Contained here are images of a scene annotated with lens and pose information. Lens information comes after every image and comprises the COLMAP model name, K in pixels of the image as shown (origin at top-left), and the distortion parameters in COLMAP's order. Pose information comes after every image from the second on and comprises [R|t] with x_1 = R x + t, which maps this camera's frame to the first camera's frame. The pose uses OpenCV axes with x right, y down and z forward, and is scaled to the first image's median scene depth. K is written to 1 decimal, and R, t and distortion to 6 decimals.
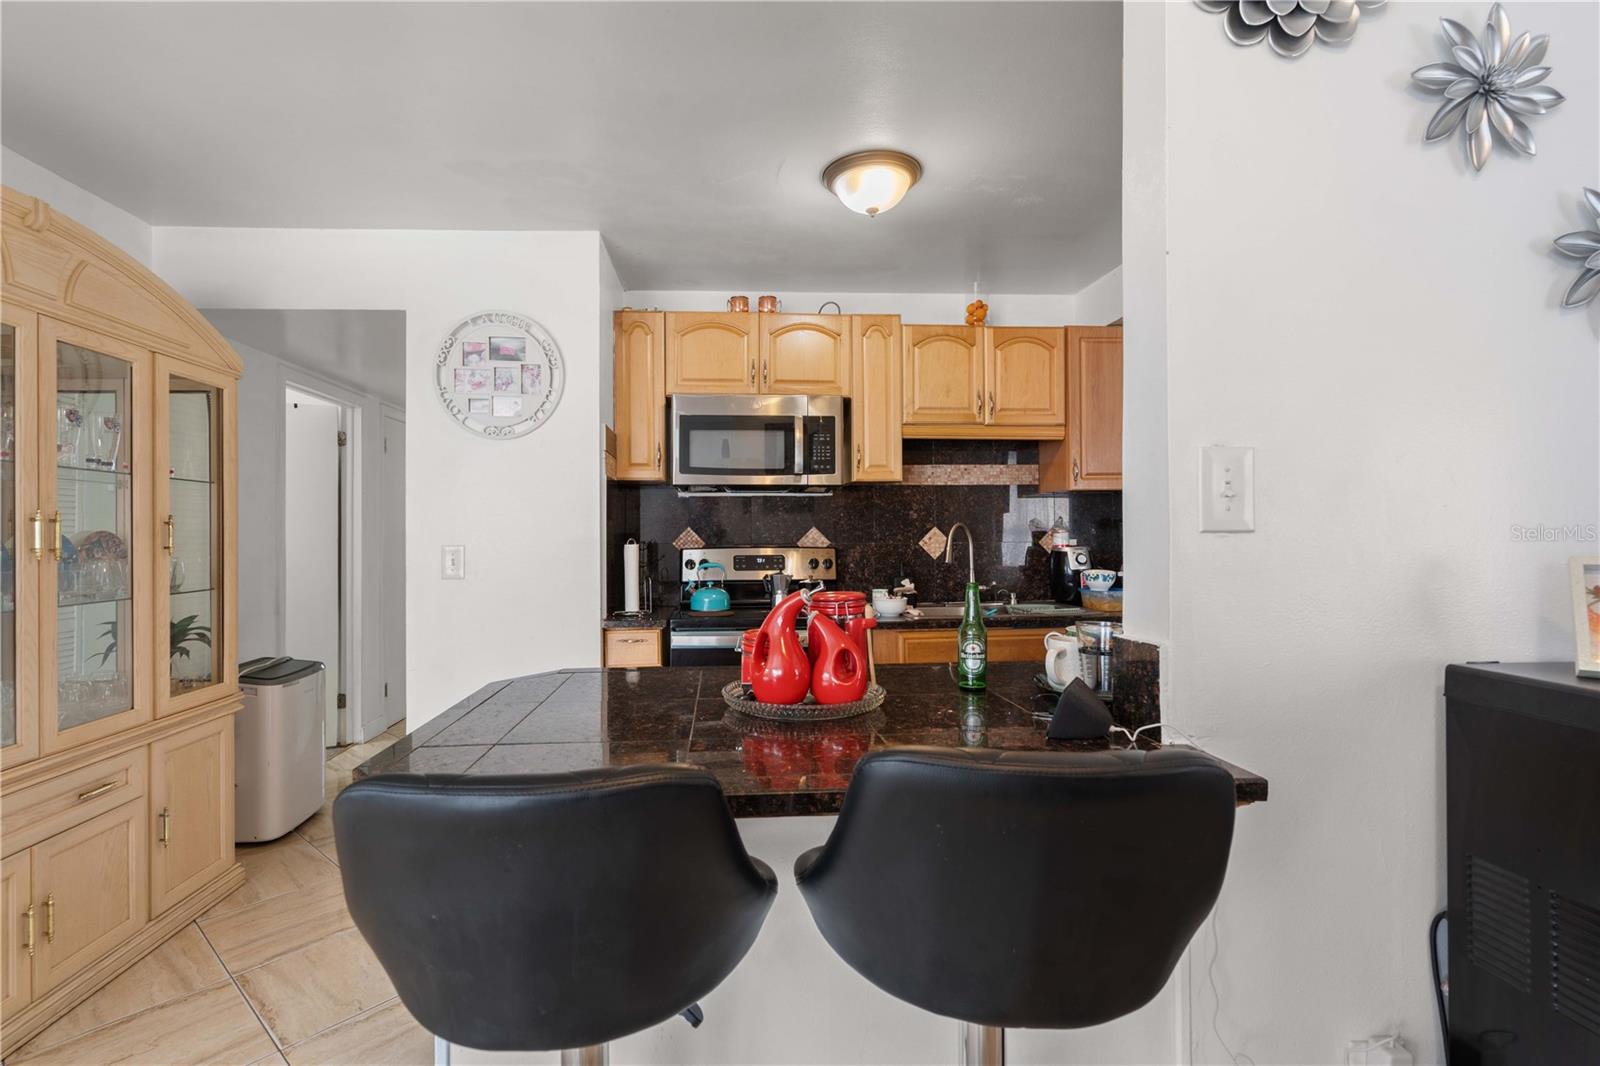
lens RADIAL K [[723.4, 0, 770.5], [0, 723.4, 521.3], [0, 0, 1]] dist [-0.002091, -0.000140]
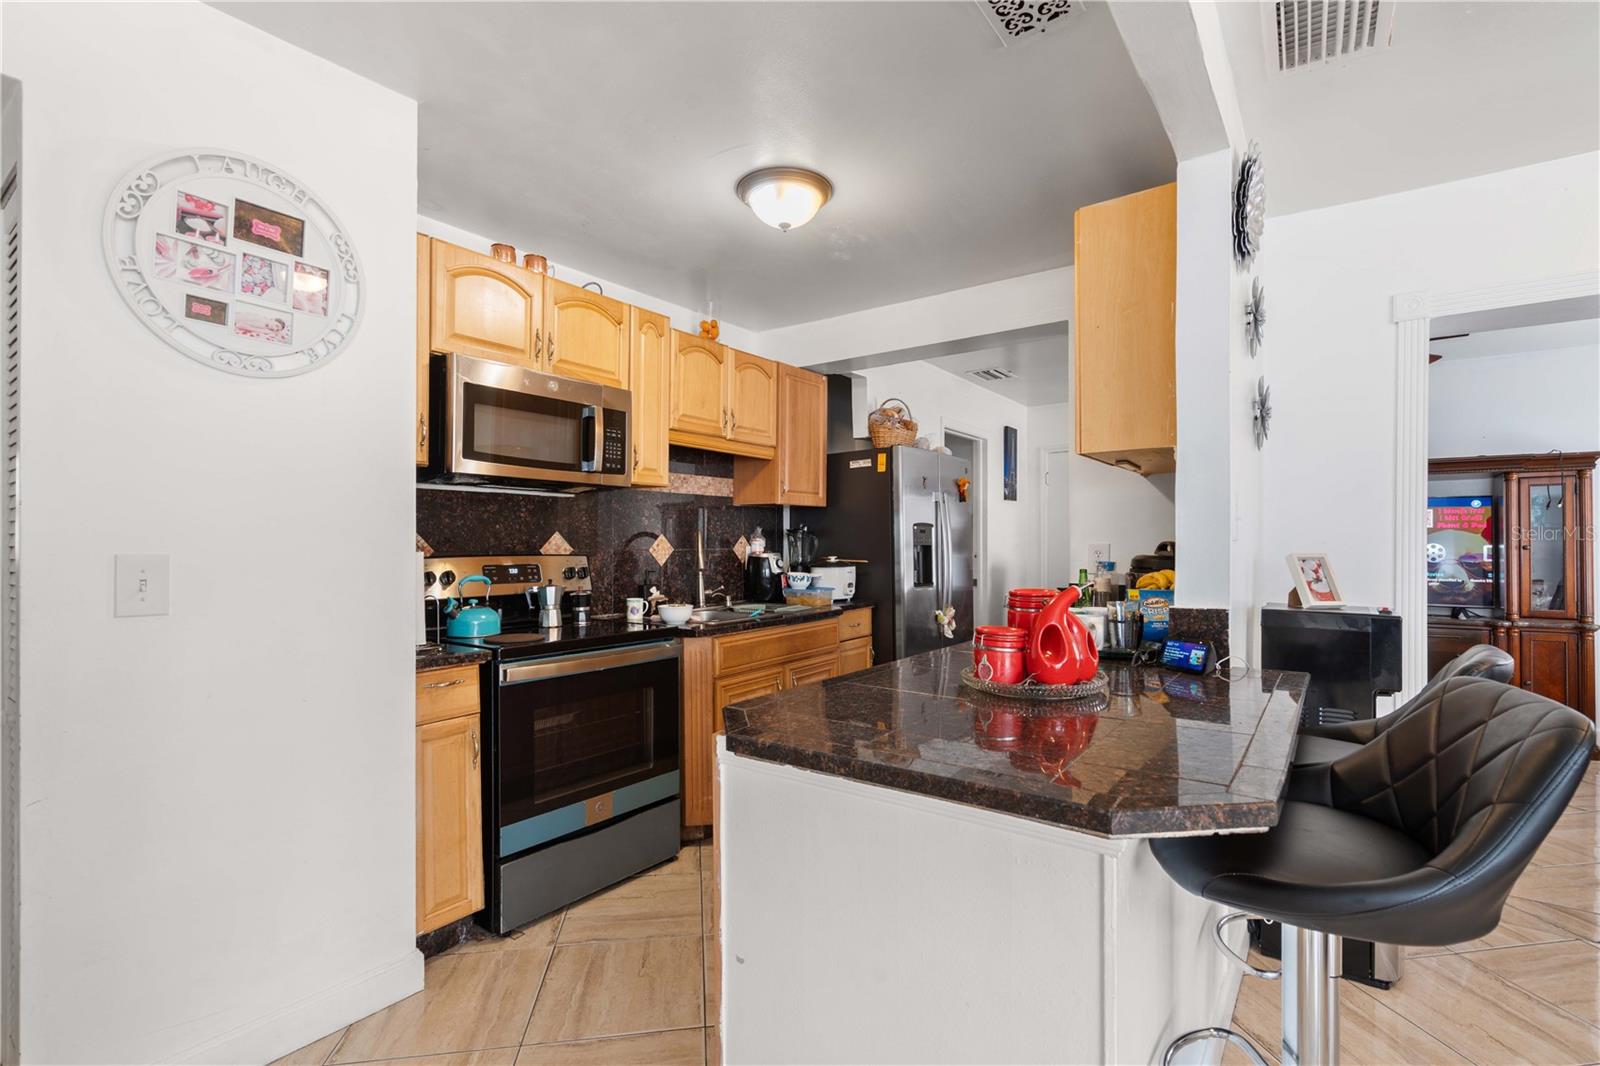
lens RADIAL K [[723.4, 0, 798.1], [0, 723.4, 543.8], [0, 0, 1]] dist [-0.002091, -0.000140]
pose [[0.651522, 0.006924, 0.758598, -0.449614], [-0.021399, 0.999728, 0.009254, 0.009032], [-0.758328, -0.022262, 0.651493, 0.222114]]
